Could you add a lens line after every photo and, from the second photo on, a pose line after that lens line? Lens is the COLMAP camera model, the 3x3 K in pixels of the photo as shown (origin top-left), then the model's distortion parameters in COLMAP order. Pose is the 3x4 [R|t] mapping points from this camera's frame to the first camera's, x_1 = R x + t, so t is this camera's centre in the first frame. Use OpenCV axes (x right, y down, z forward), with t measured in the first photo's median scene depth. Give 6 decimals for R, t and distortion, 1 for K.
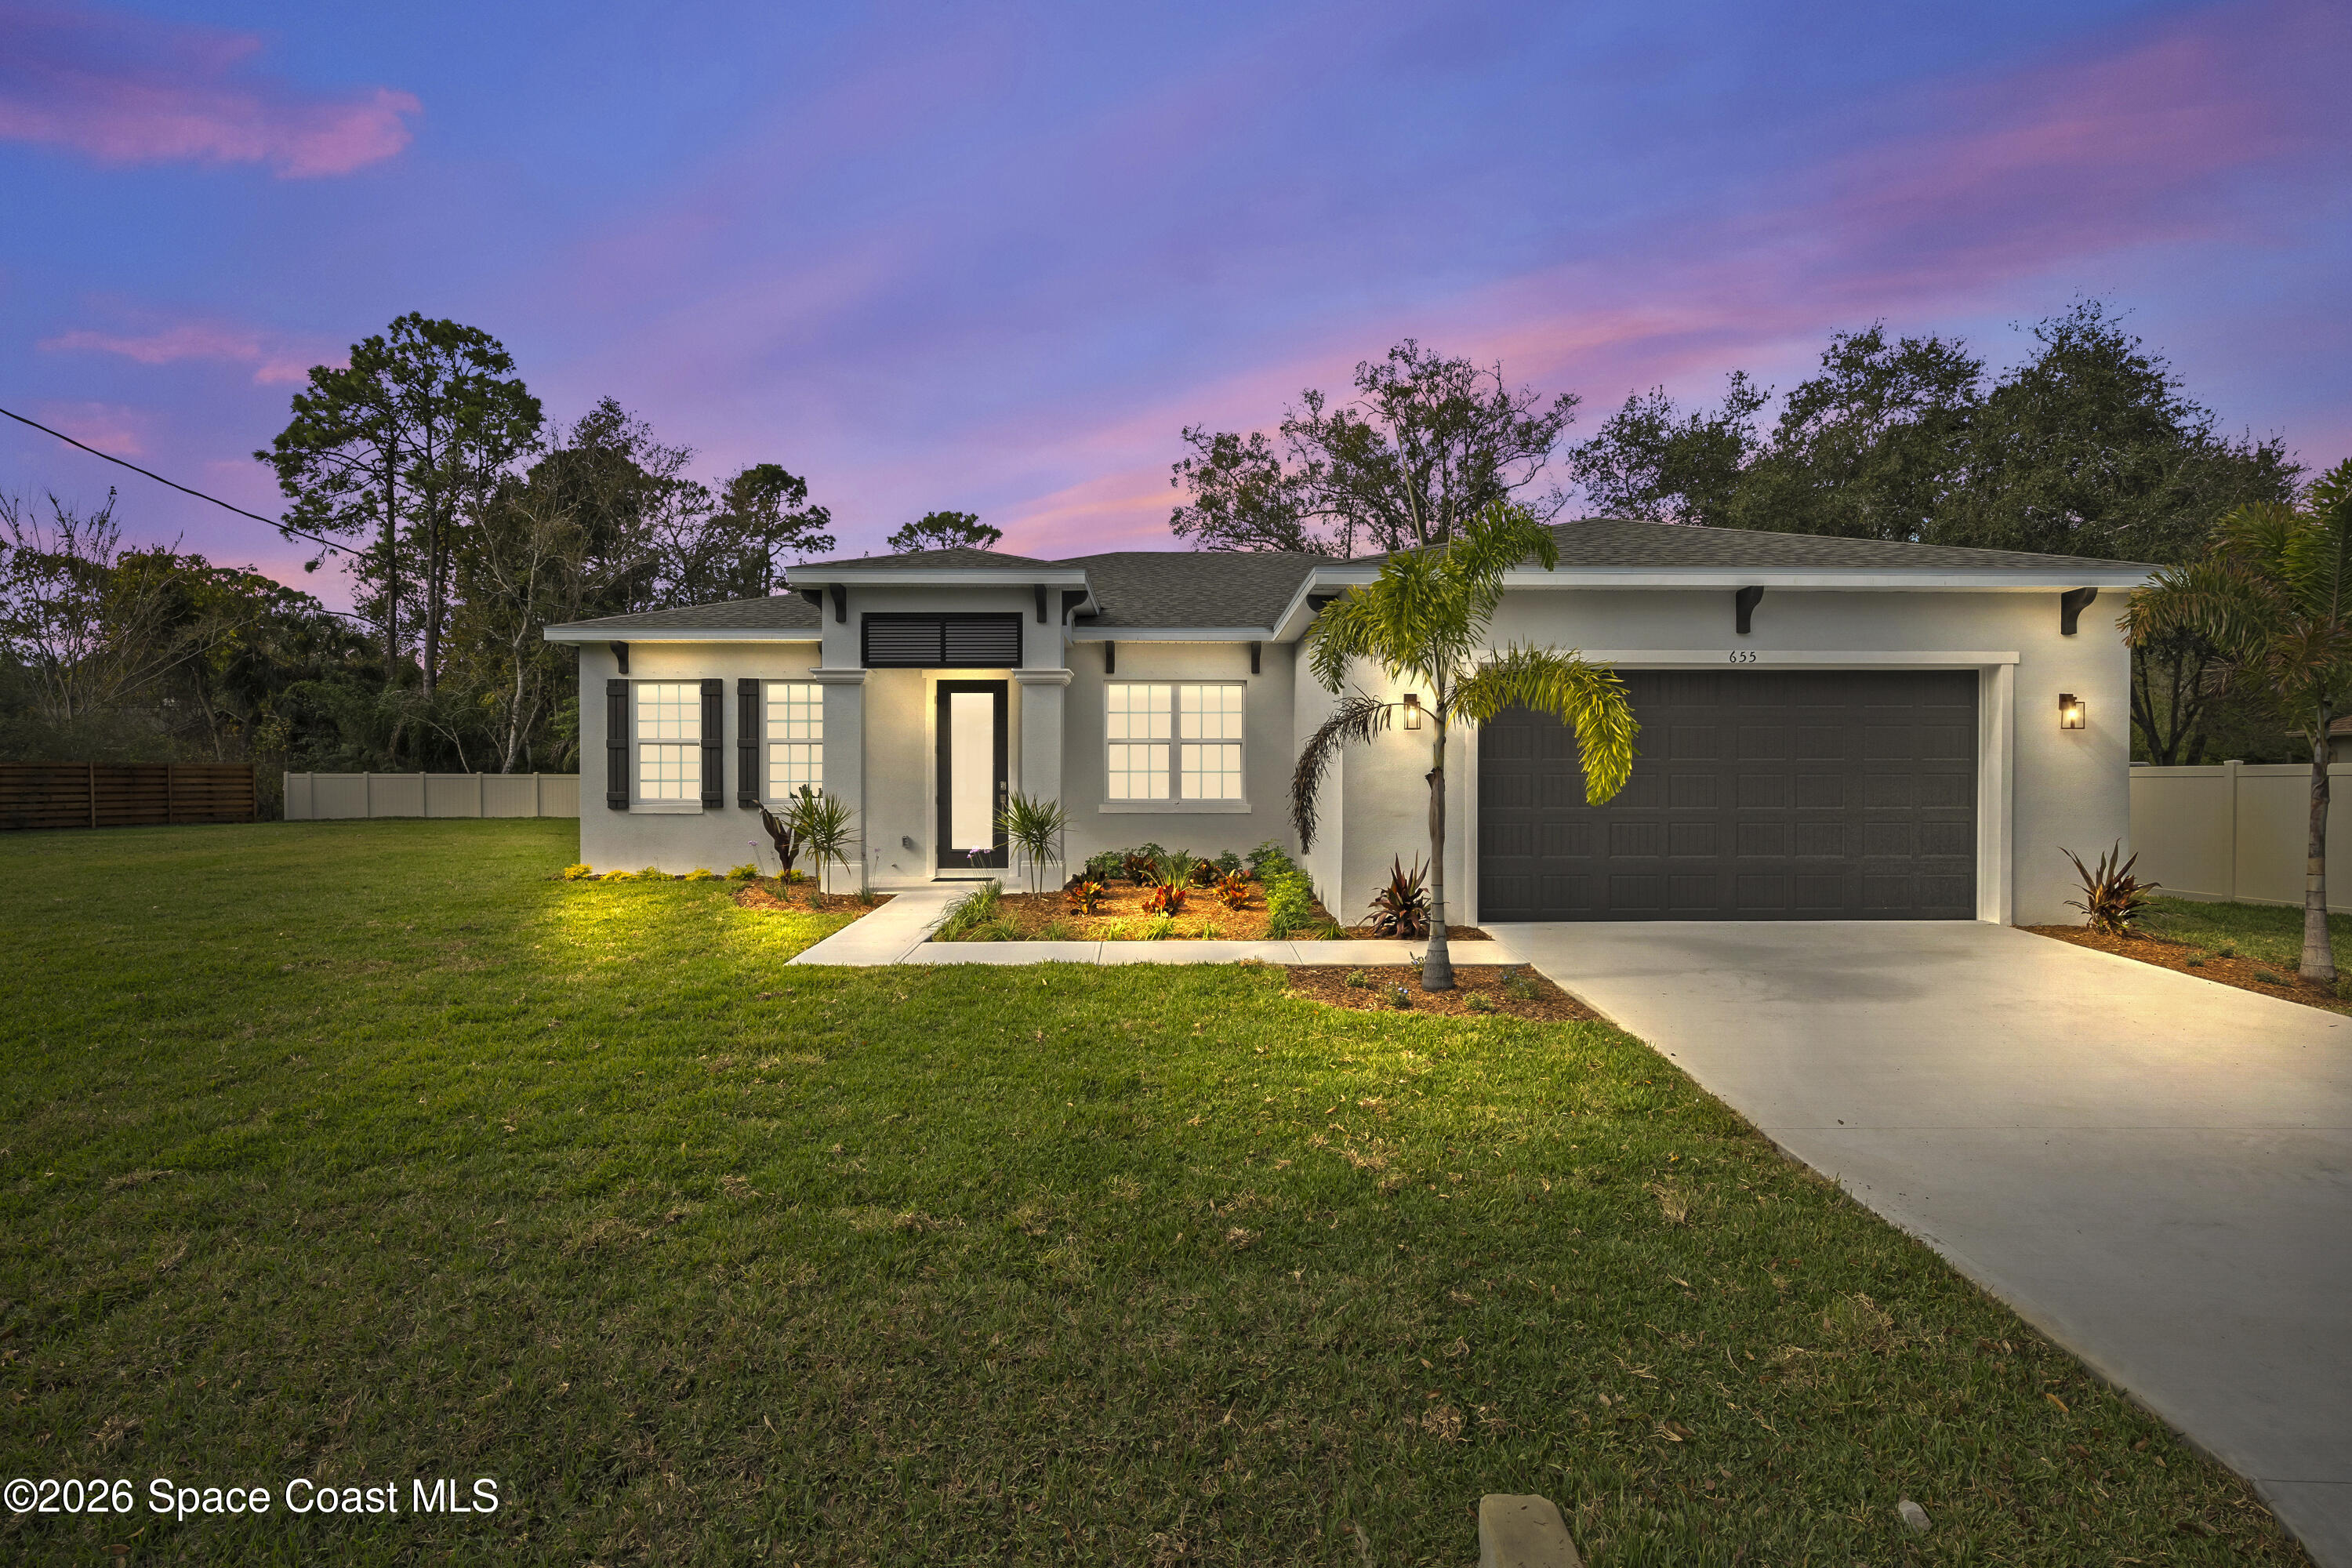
lens RADIAL K [[1148.3, 0, 1183.9], [0, 1148.3, 781.2], [0, 0, 1]] dist [-0.004829, -0.000202]
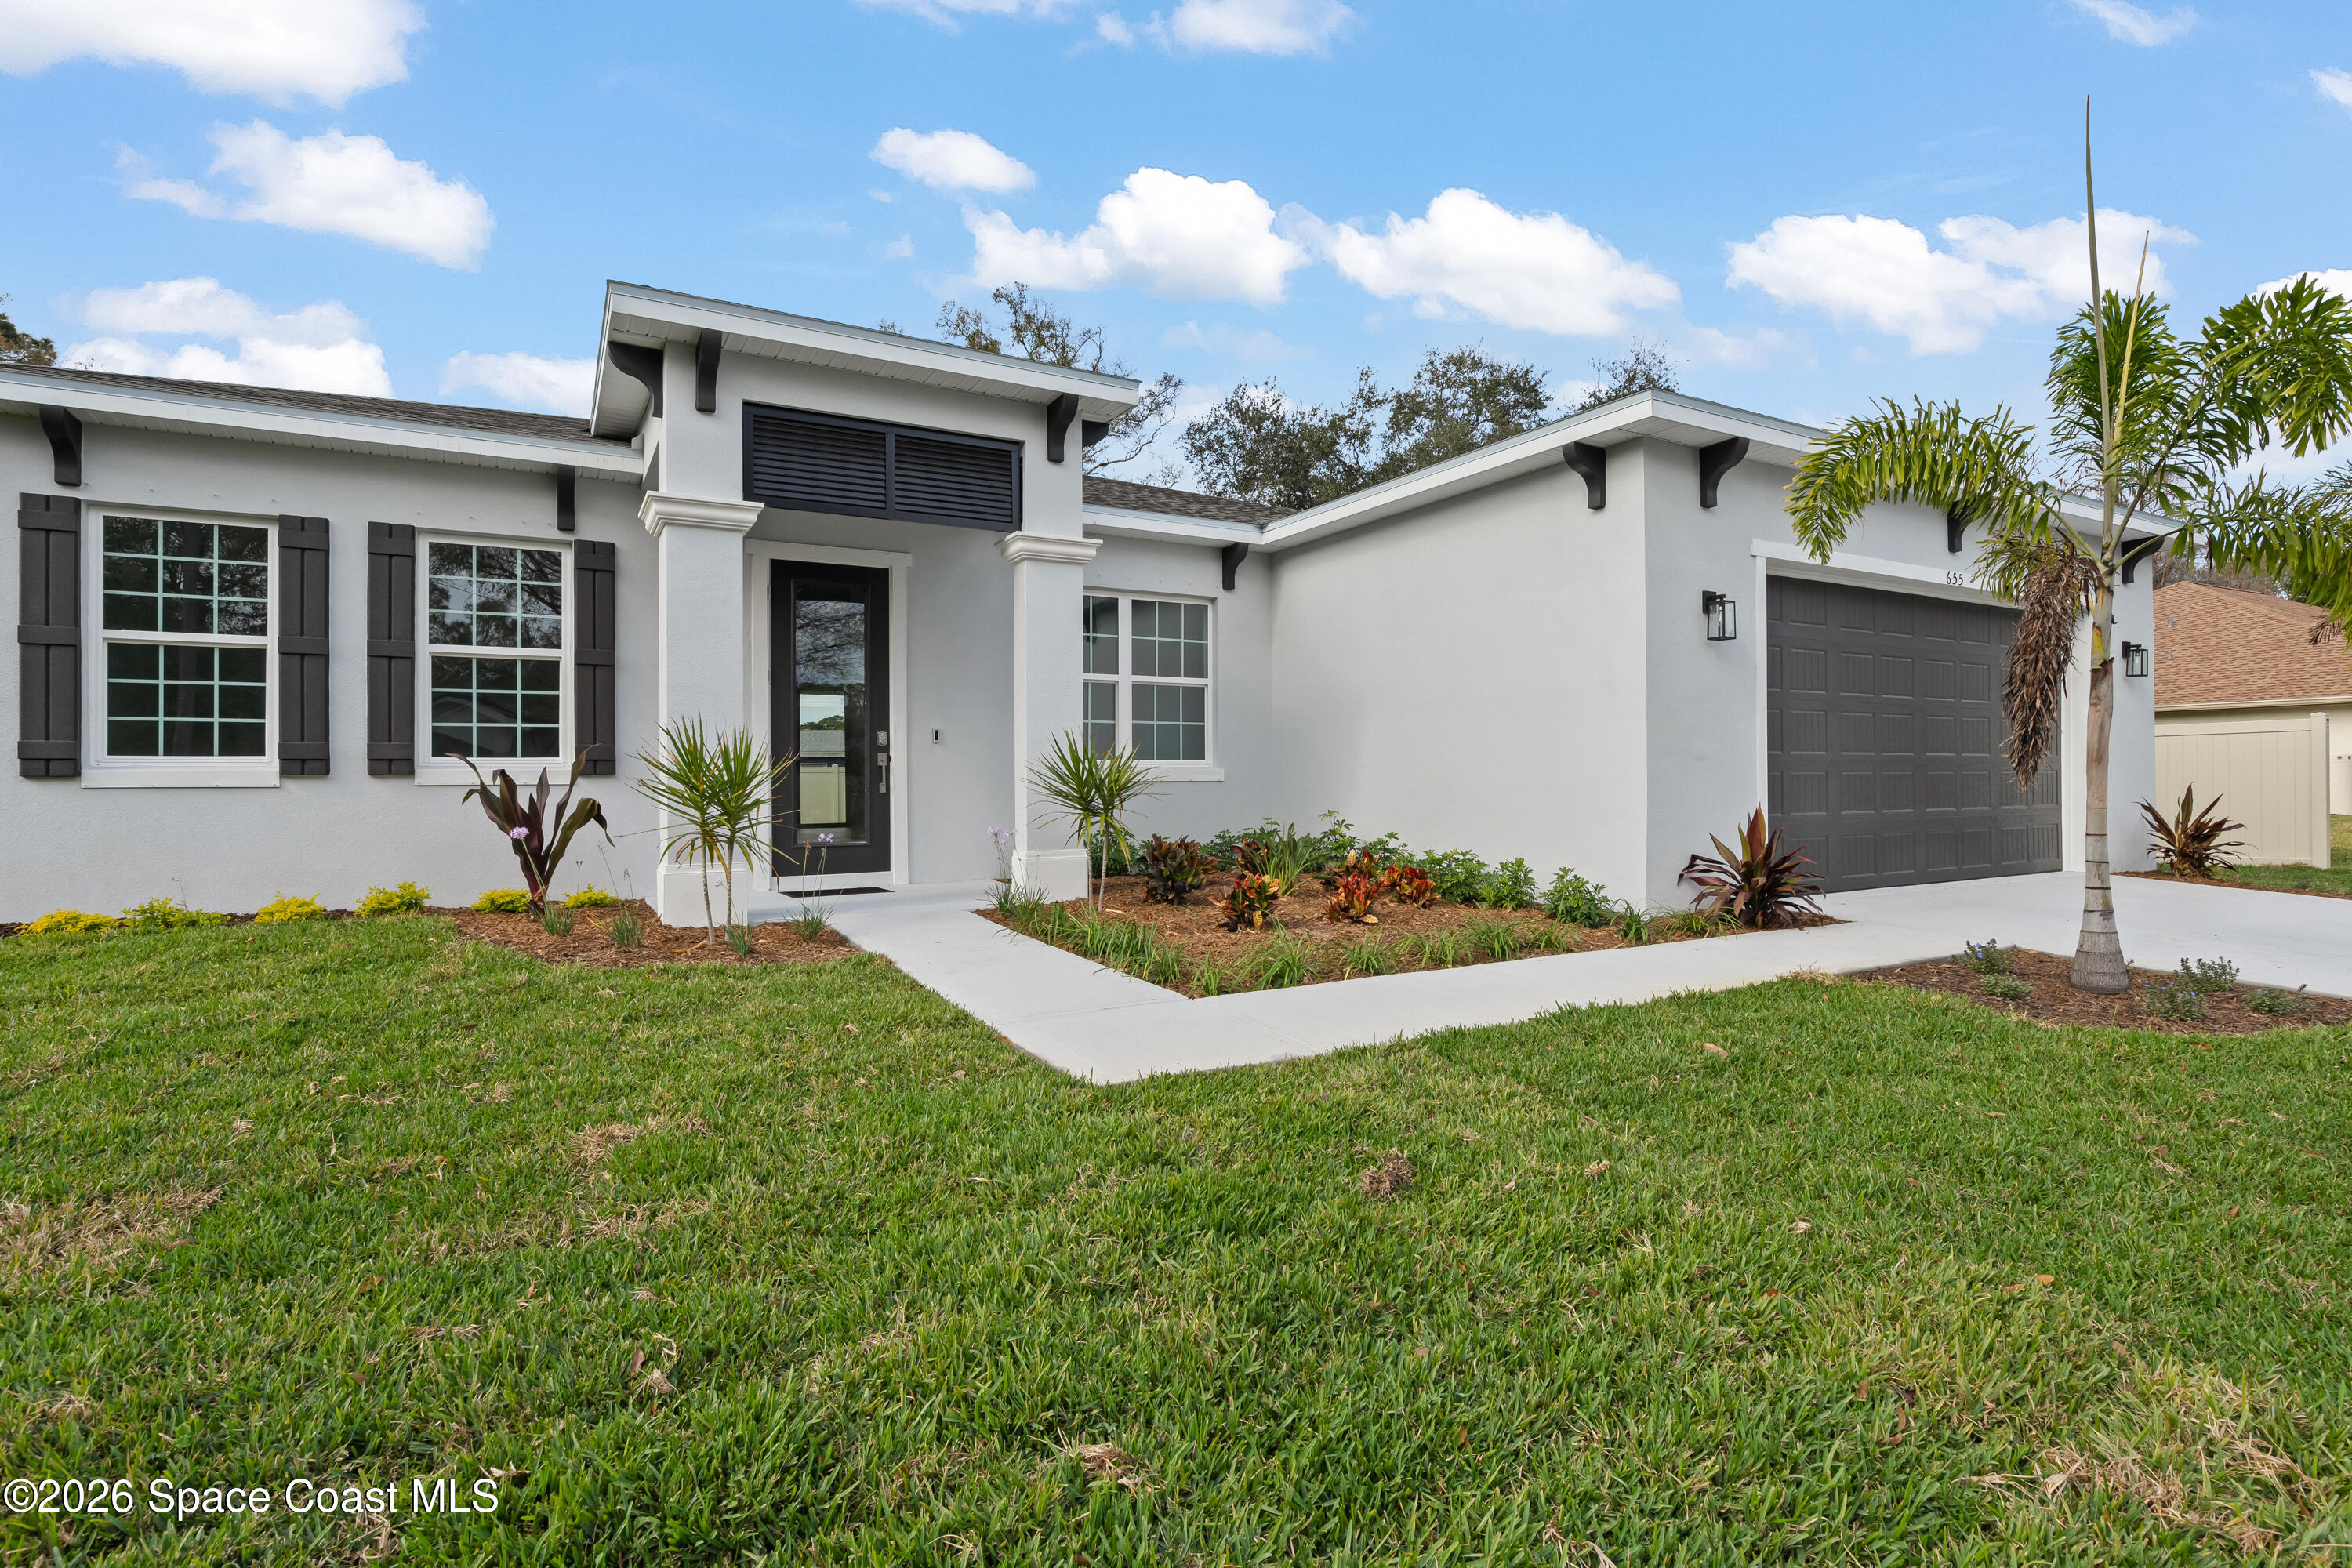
lens RADIAL K [[1148.3, 0, 1176.3], [0, 1148.3, 780.3], [0, 0, 1]] dist [-0.004829, -0.000202]
pose [[0.874008, -0.004654, 0.485890, -0.160162], [0.009200, 0.999933, -0.006970, 0.016066], [-0.485825, 0.010562, 0.873992, 0.189011]]
